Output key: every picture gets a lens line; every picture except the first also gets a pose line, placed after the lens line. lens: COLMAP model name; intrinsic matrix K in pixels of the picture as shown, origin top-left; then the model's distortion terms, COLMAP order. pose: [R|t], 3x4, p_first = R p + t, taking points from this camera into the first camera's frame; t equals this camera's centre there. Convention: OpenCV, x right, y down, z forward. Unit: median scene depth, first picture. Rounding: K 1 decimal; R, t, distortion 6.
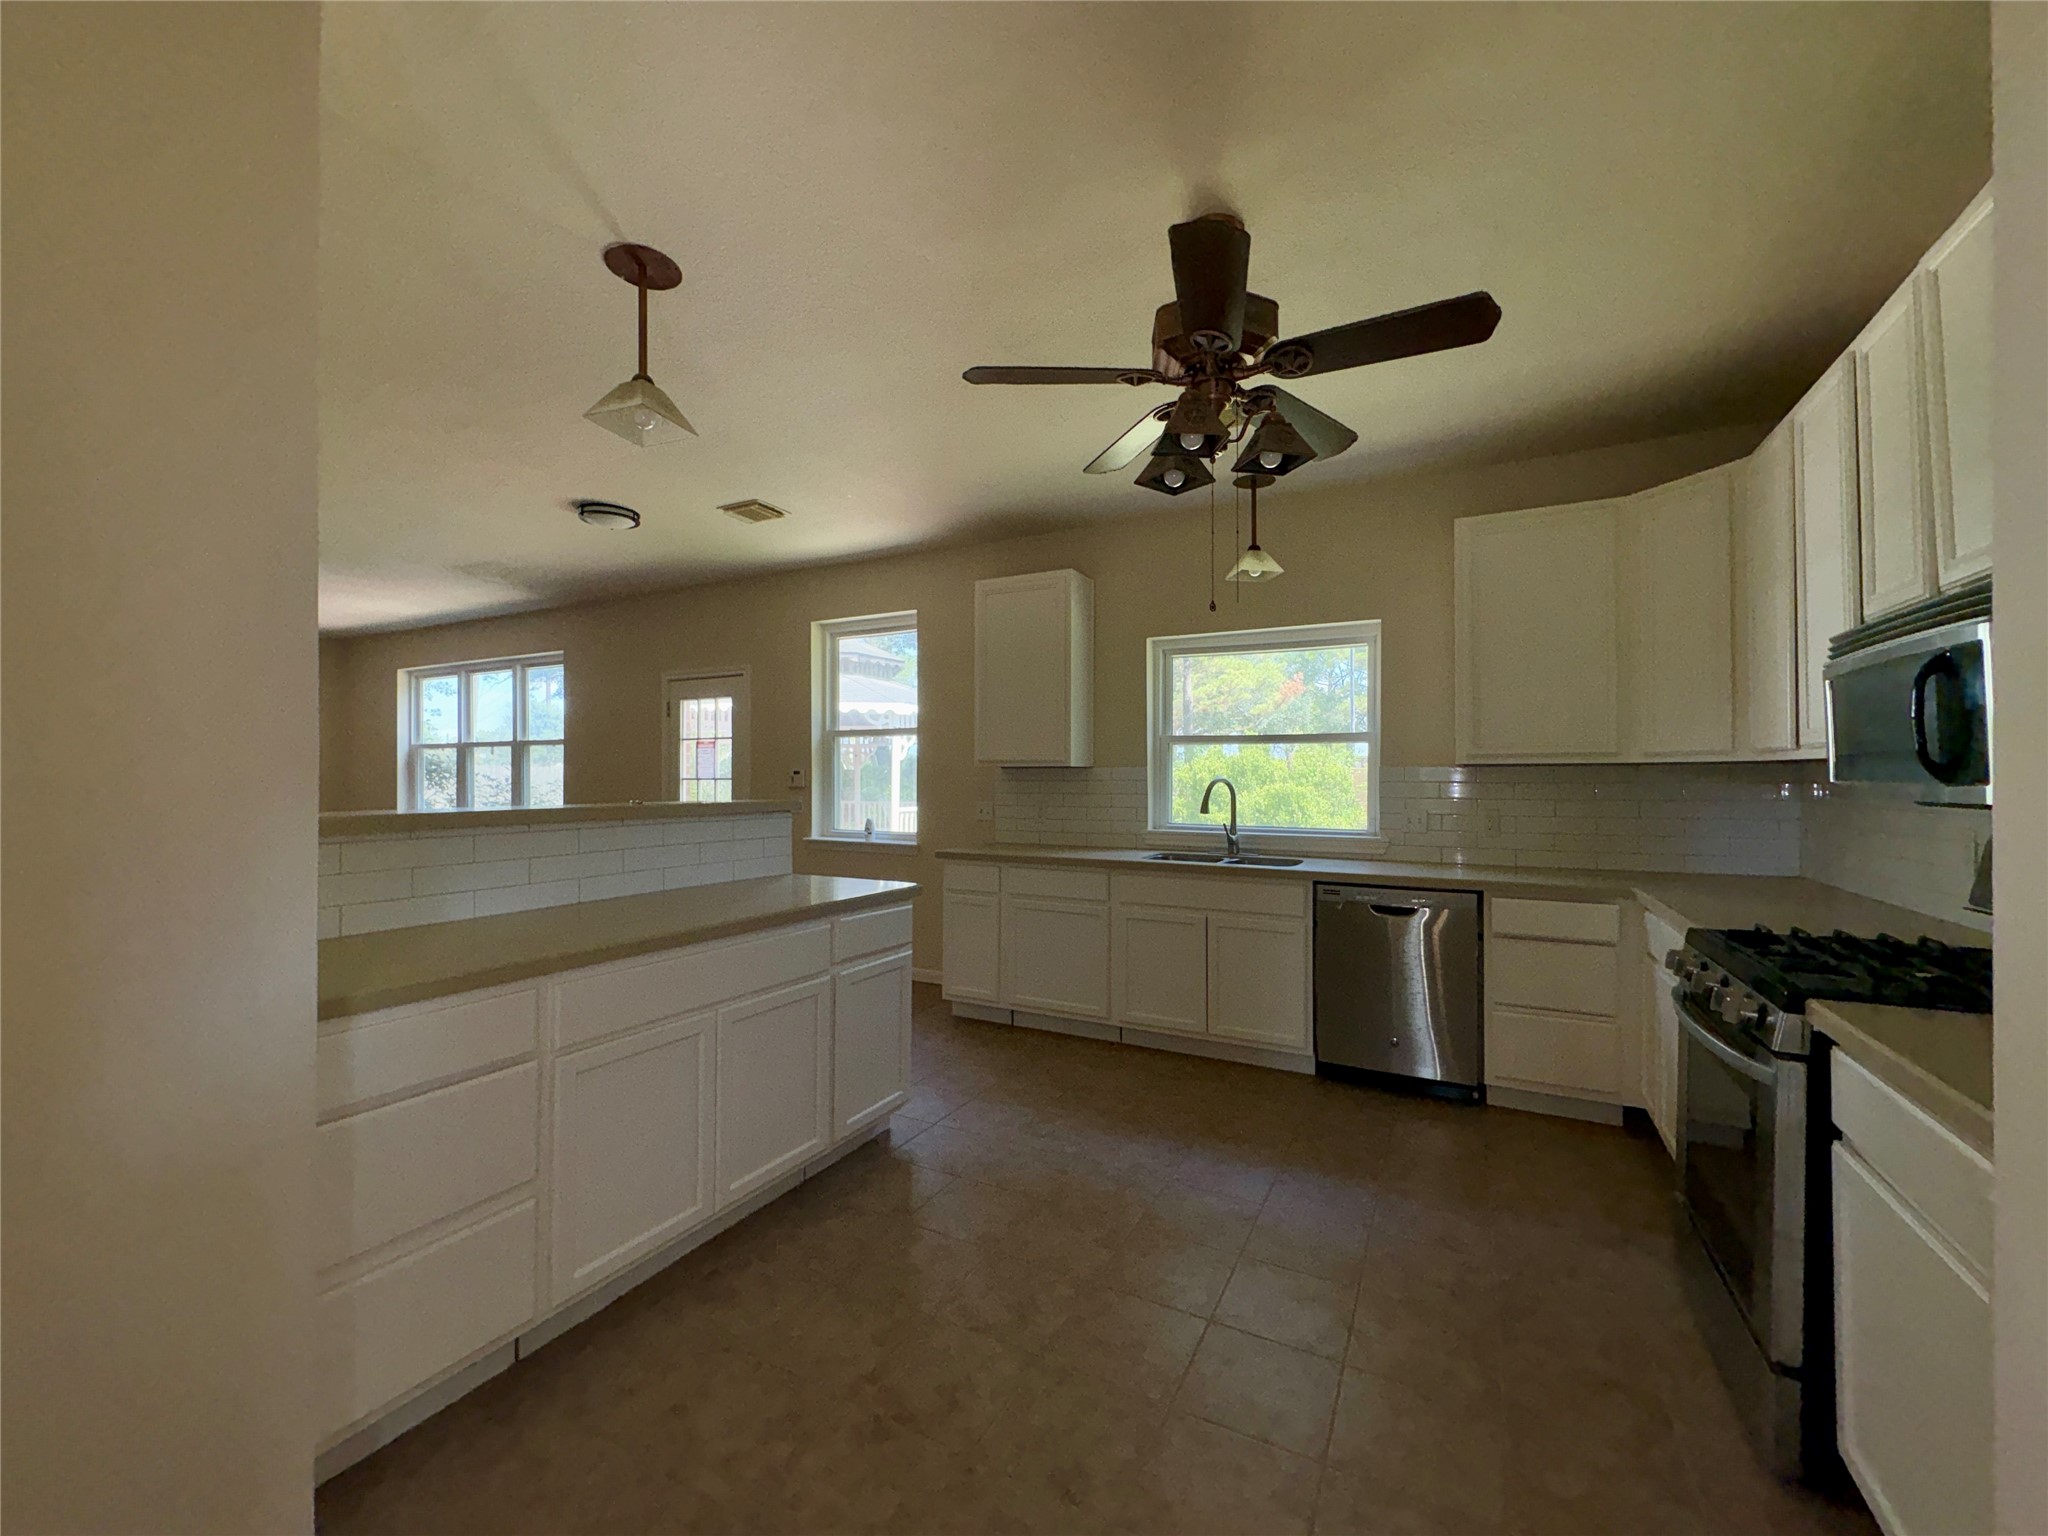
lens RADIAL K [[814.4, 0, 1020.9], [0, 814.4, 766.1], [0, 0, 1]] dist [0.003794, 0.000245]
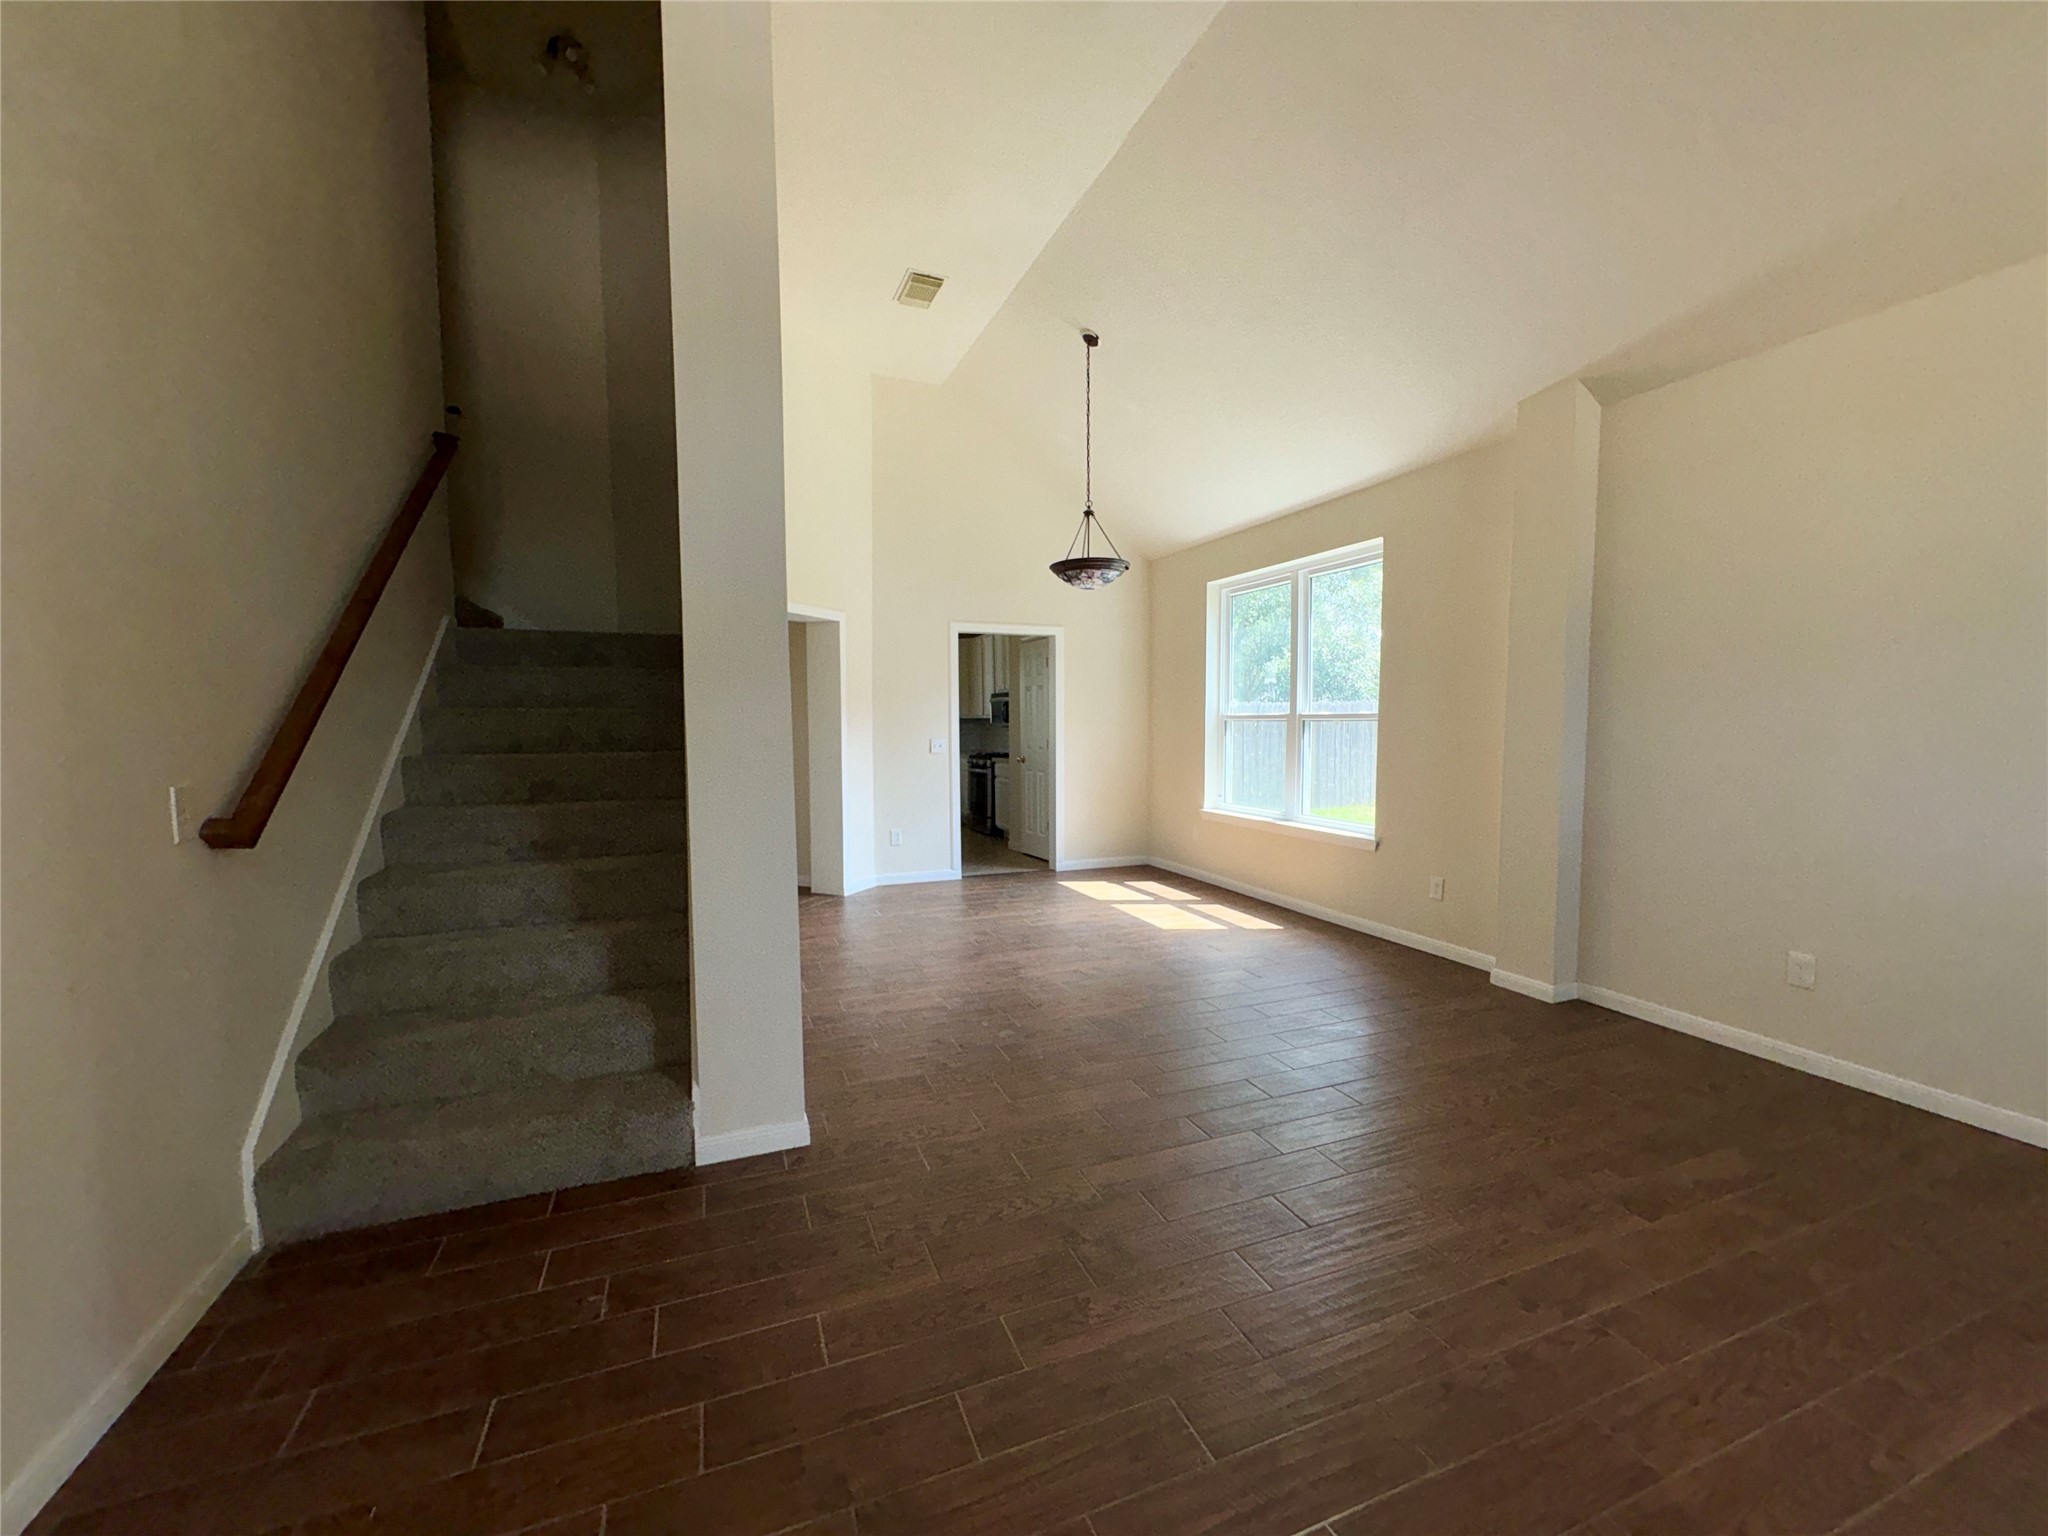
lens RADIAL K [[814.4, 0, 1022.0], [0, 814.4, 774.1], [0, 0, 1]] dist [0.003794, 0.000245]
pose [[0.650058, -0.055093, 0.757884, -3.156900], [0.008032, 0.997811, 0.065644, 0.007757], [-0.759842, -0.036585, 0.649078, -2.817480]]
